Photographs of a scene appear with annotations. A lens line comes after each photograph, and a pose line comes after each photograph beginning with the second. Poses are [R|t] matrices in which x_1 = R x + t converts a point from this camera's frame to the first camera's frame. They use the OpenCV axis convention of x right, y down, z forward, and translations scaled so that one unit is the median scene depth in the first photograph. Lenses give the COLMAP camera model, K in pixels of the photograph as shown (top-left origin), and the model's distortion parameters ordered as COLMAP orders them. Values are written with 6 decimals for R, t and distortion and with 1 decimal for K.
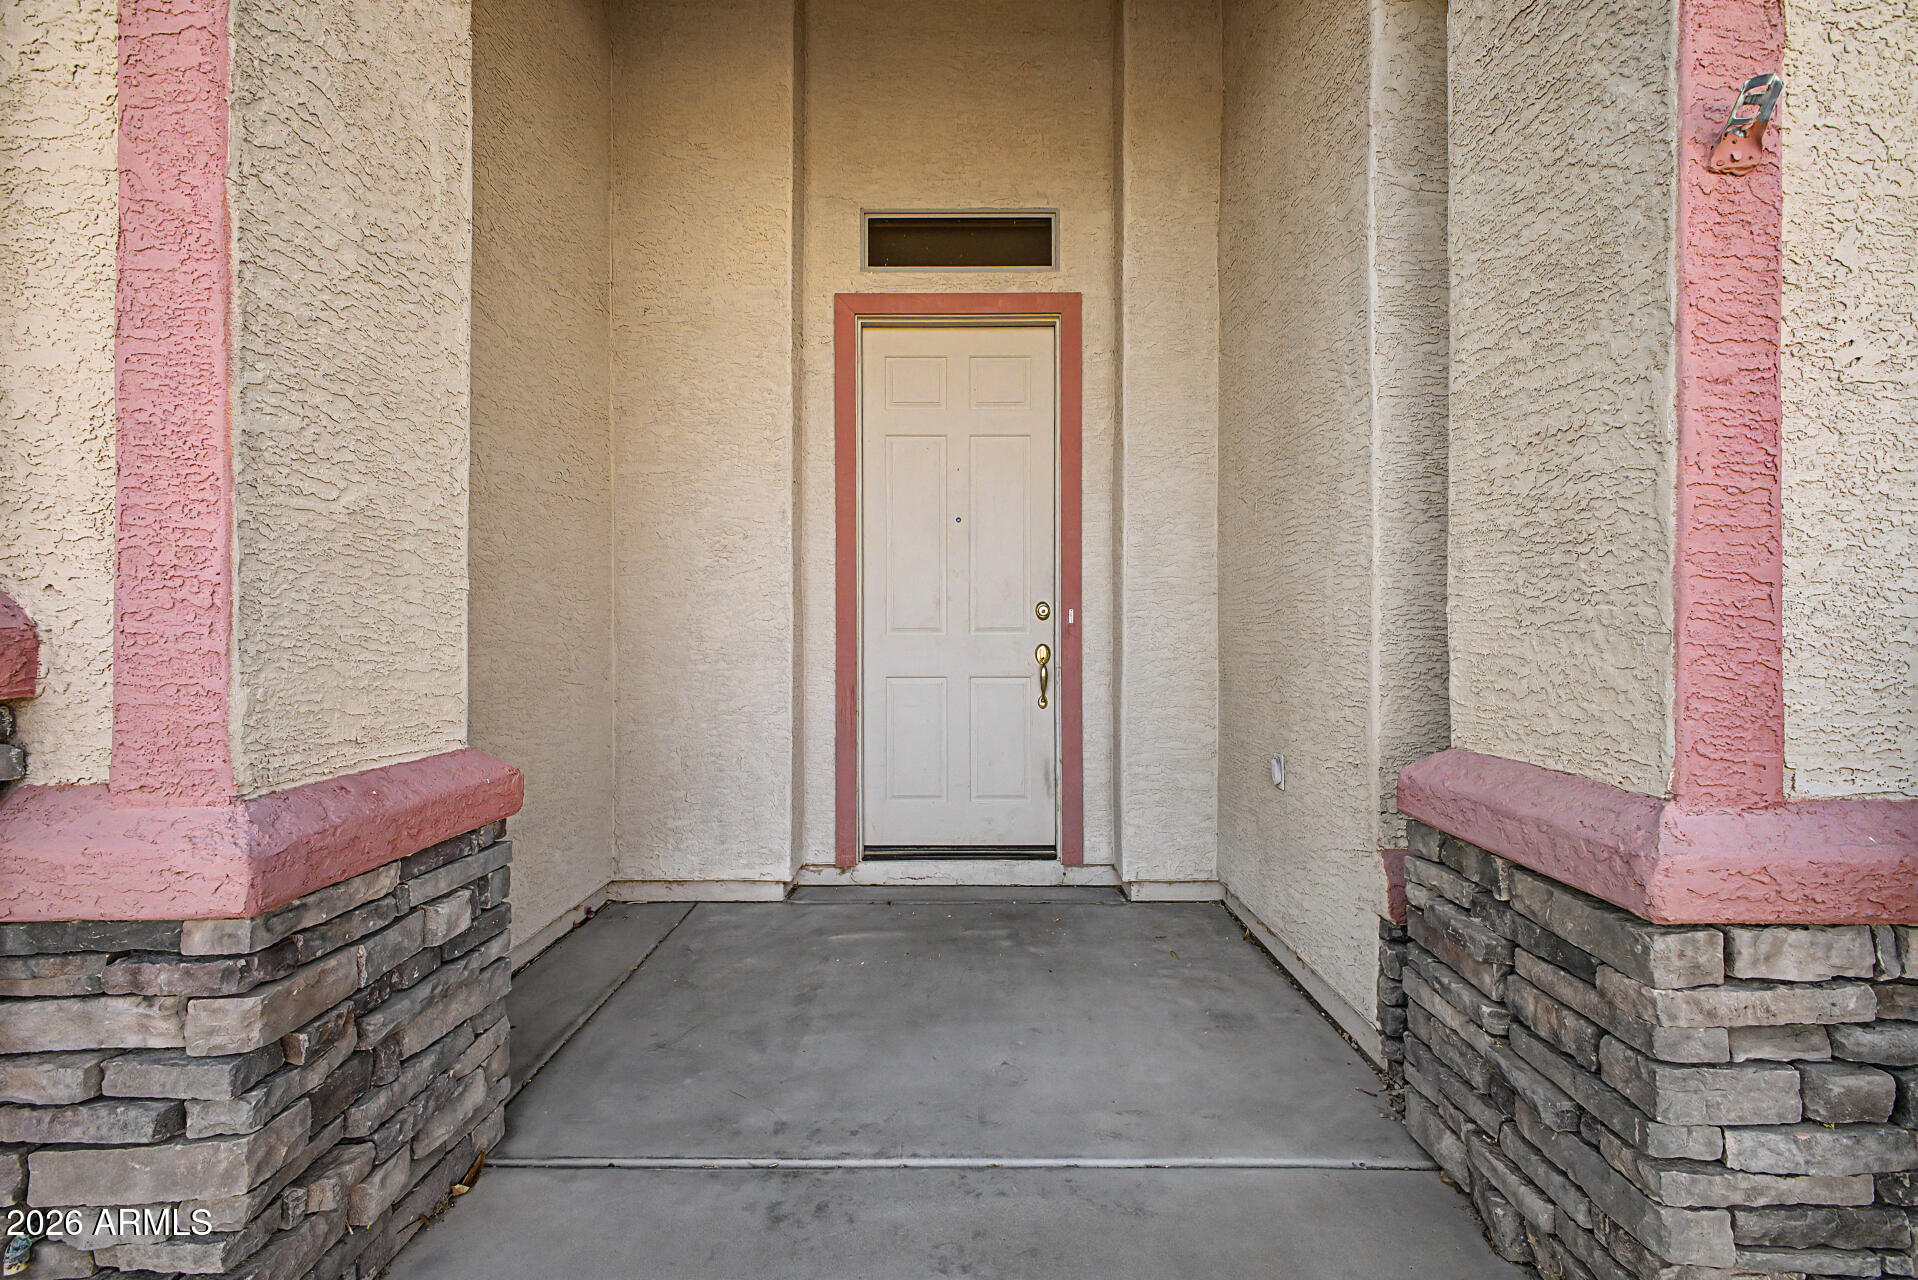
lens RADIAL K [[768.8, 0, 962.9], [0, 768.8, 649.4], [0, 0, 1]] dist [0.005864, -0.000219]
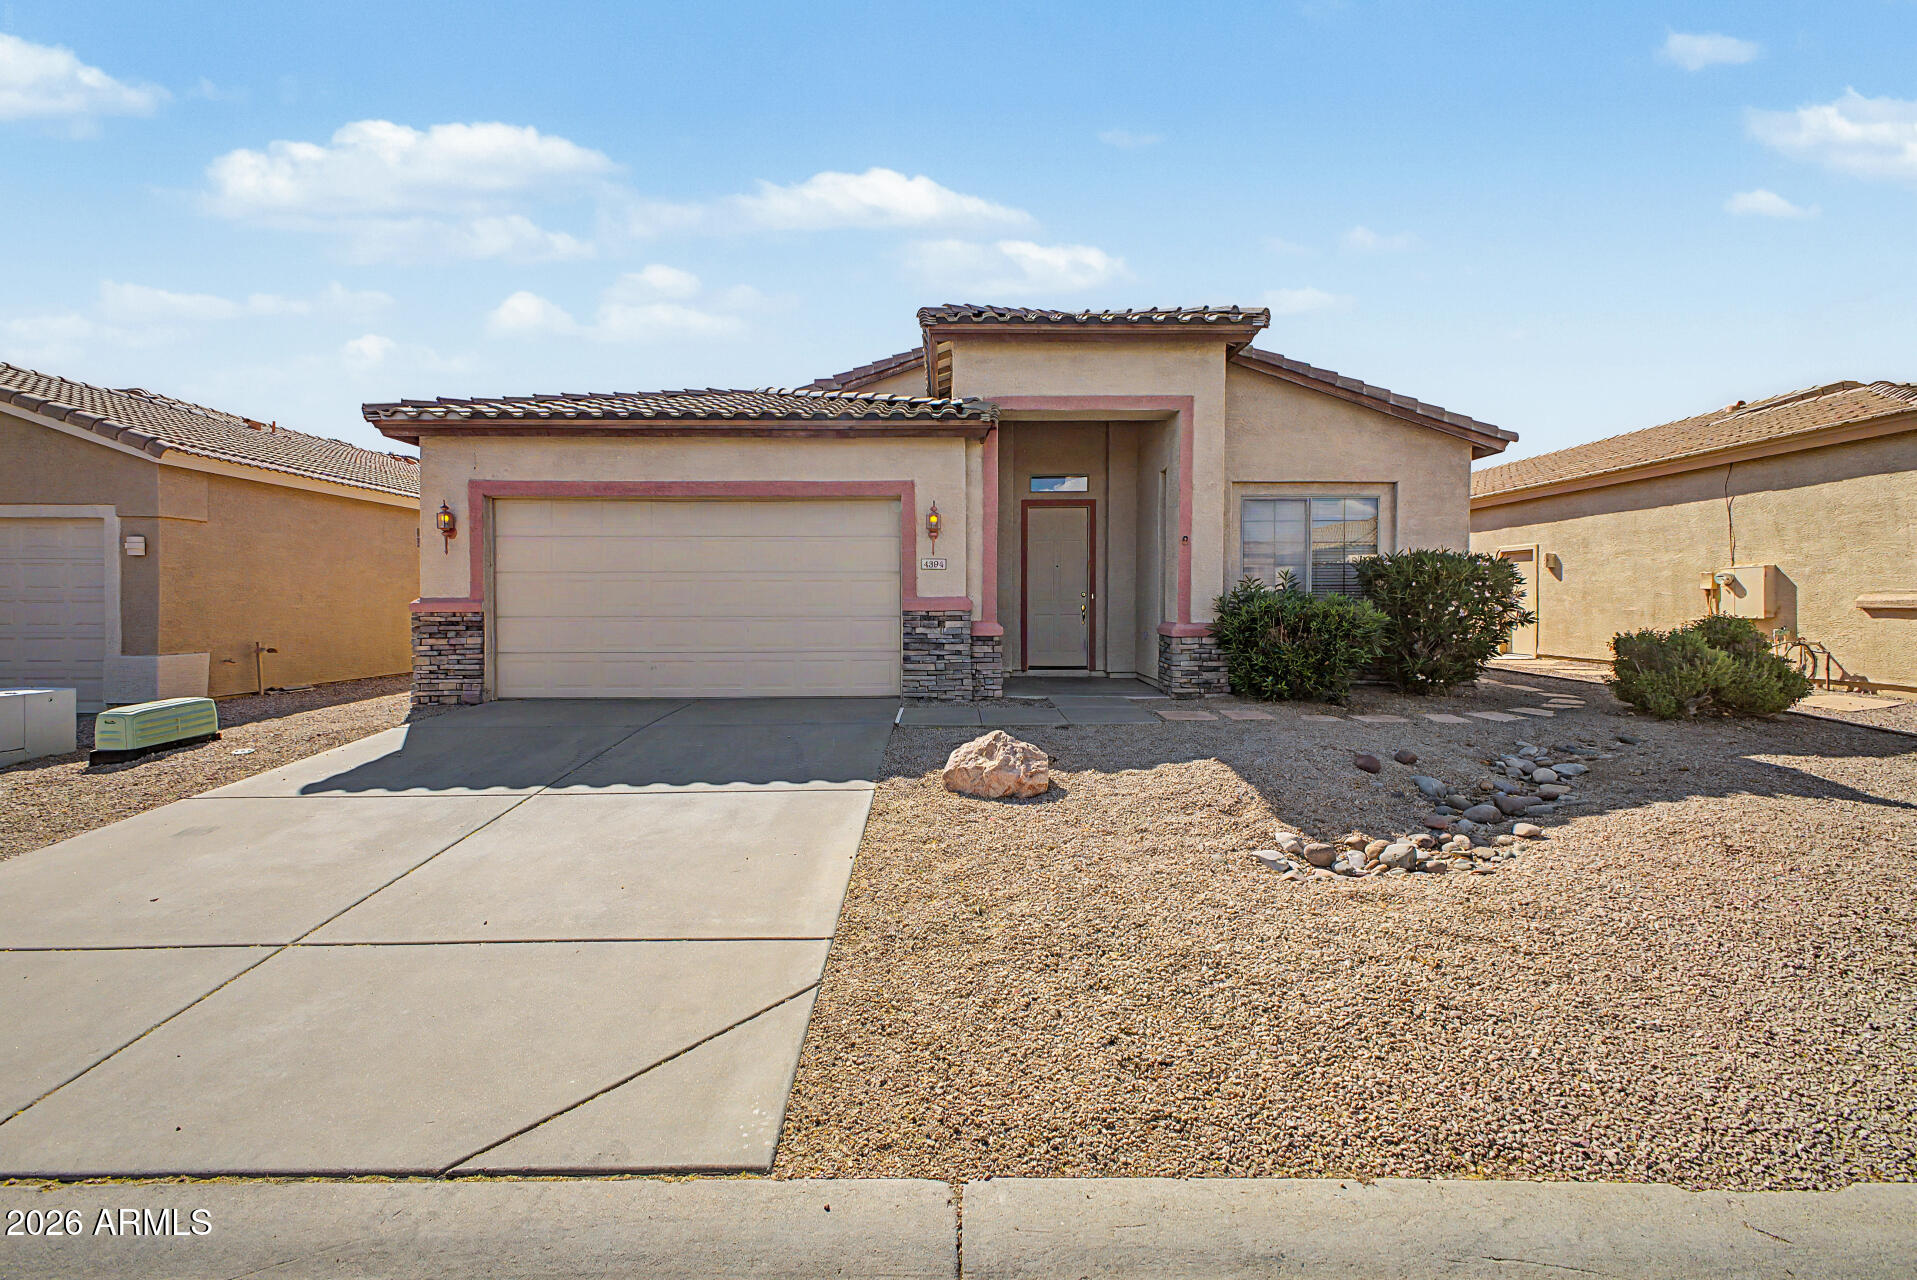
lens RADIAL K [[768.4, 0, 955.5], [0, 768.4, 621.6], [0, 0, 1]] dist [0.005864, -0.000219]
pose [[0.999969, -0.002985, 0.007245, -0.478016], [0.002882, 0.999894, 0.014259, 0.023506], [-0.007287, -0.014238, 0.999872, -2.329759]]
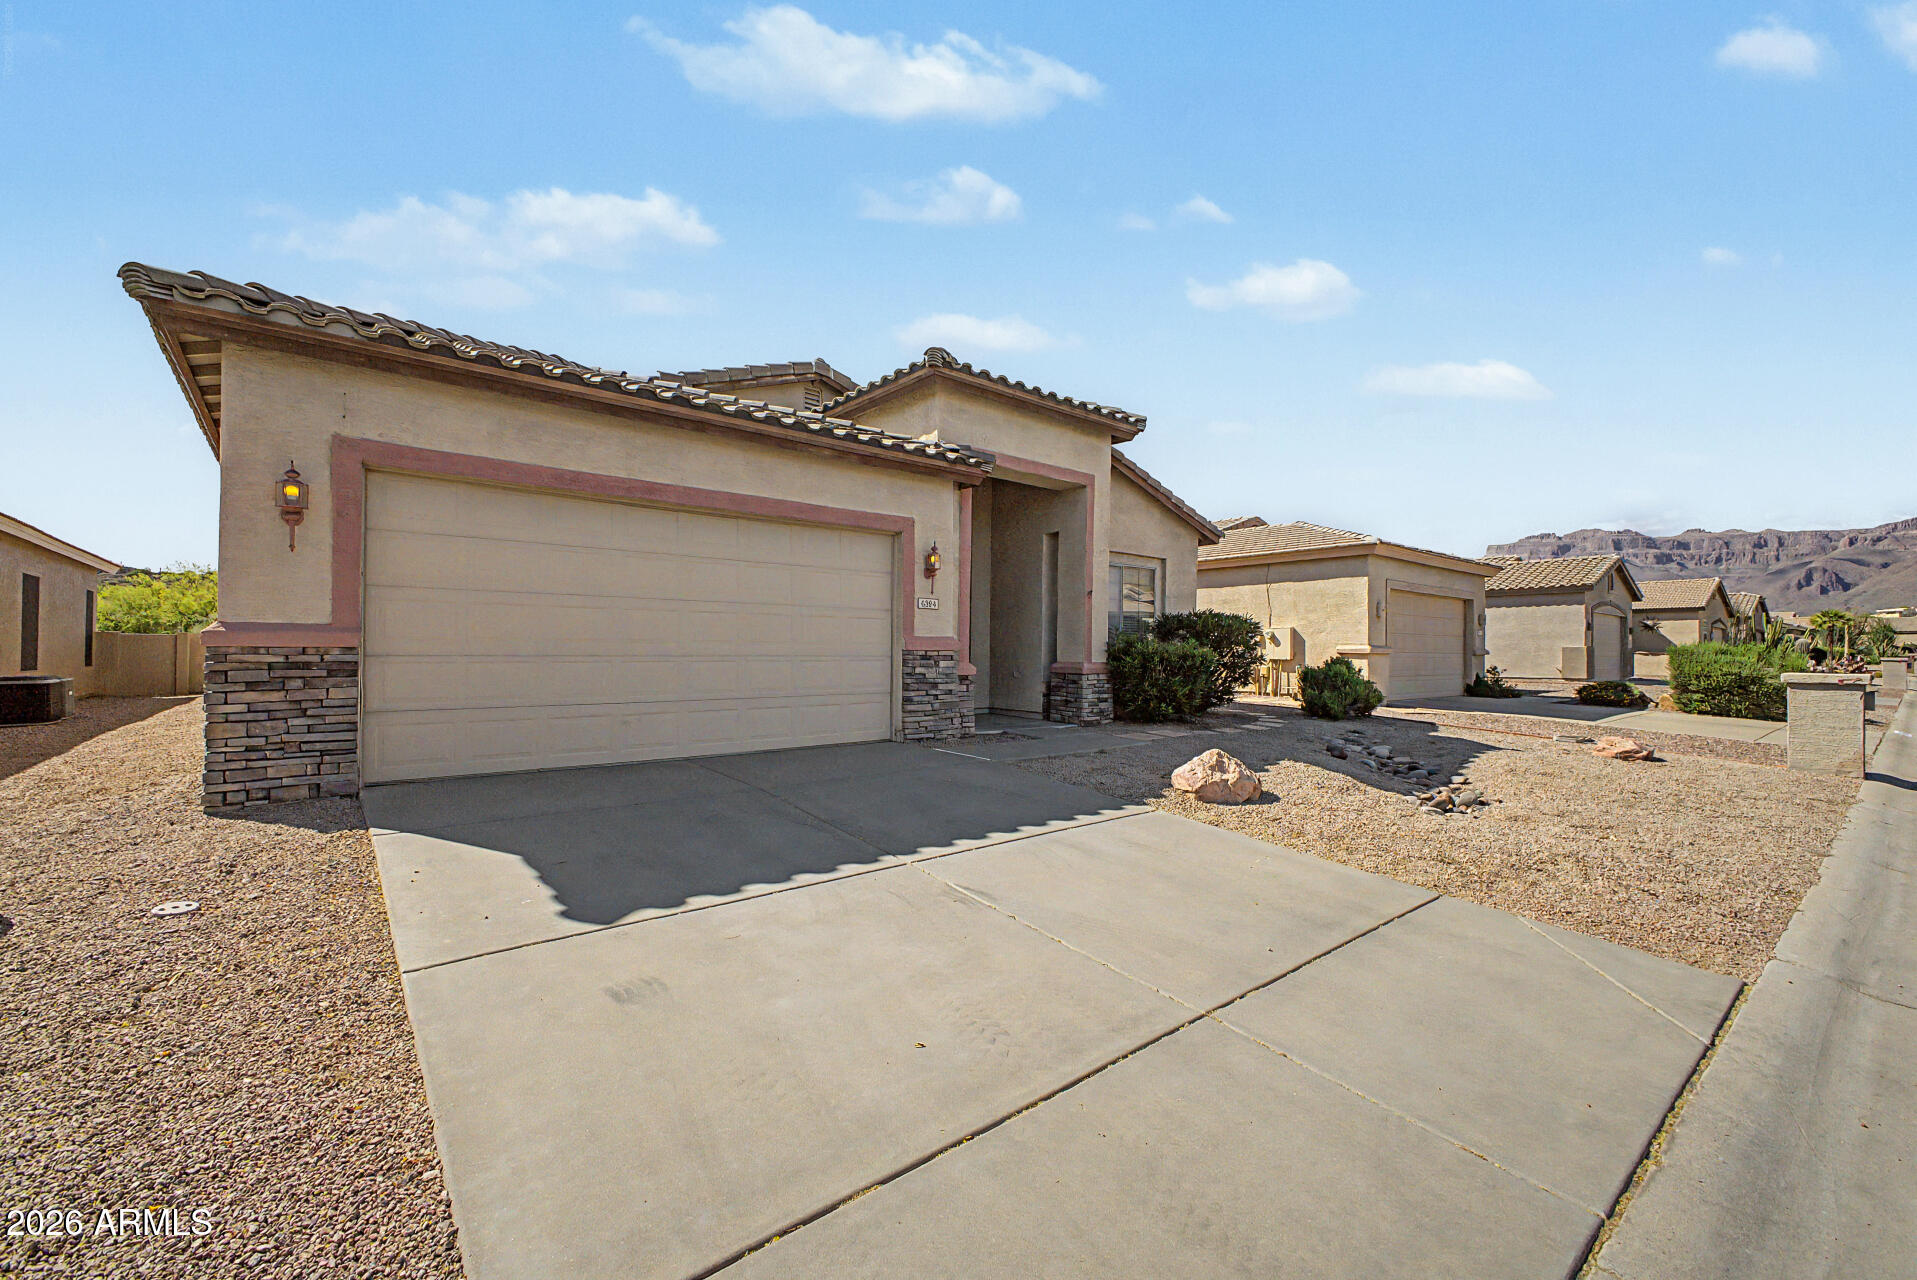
lens RADIAL K [[768.4, 0, 944.4], [0, 768.4, 644.6], [0, 0, 1]] dist [0.005864, -0.000219]
pose [[0.771101, 0.009863, 0.636636, -2.159364], [-0.015168, 0.999881, 0.002881, -0.005758], [-0.636532, -0.011878, 0.771159, -1.761697]]
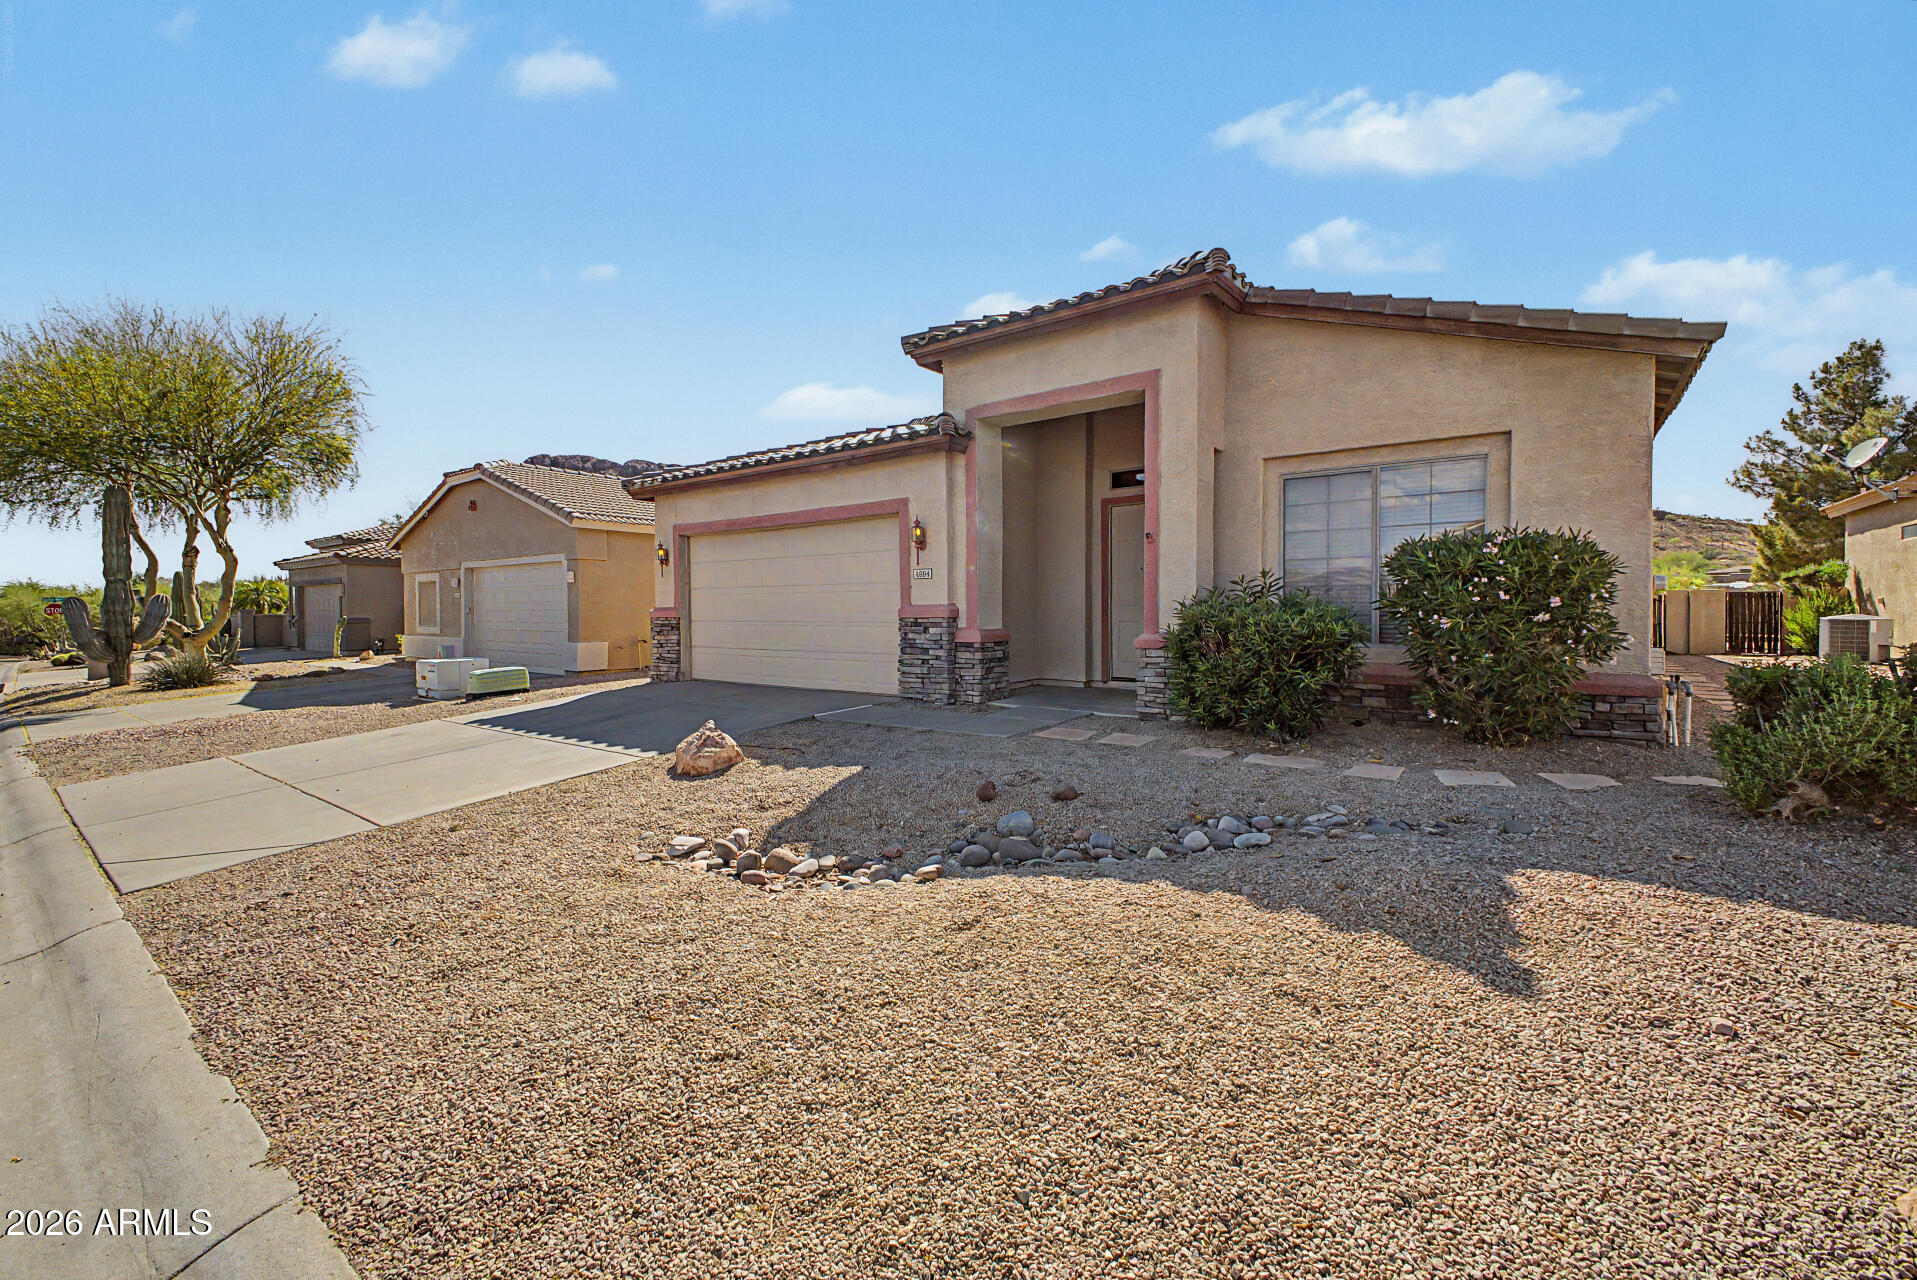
lens RADIAL K [[768.4, 0, 960.6], [0, 768.4, 633.7], [0, 0, 1]] dist [0.005864, -0.000219]
pose [[0.806909, 0.012667, -0.590540, 1.228695], [-0.000266, 0.999778, 0.021082, 0.023364], [0.590676, -0.016854, 0.806733, -1.880321]]
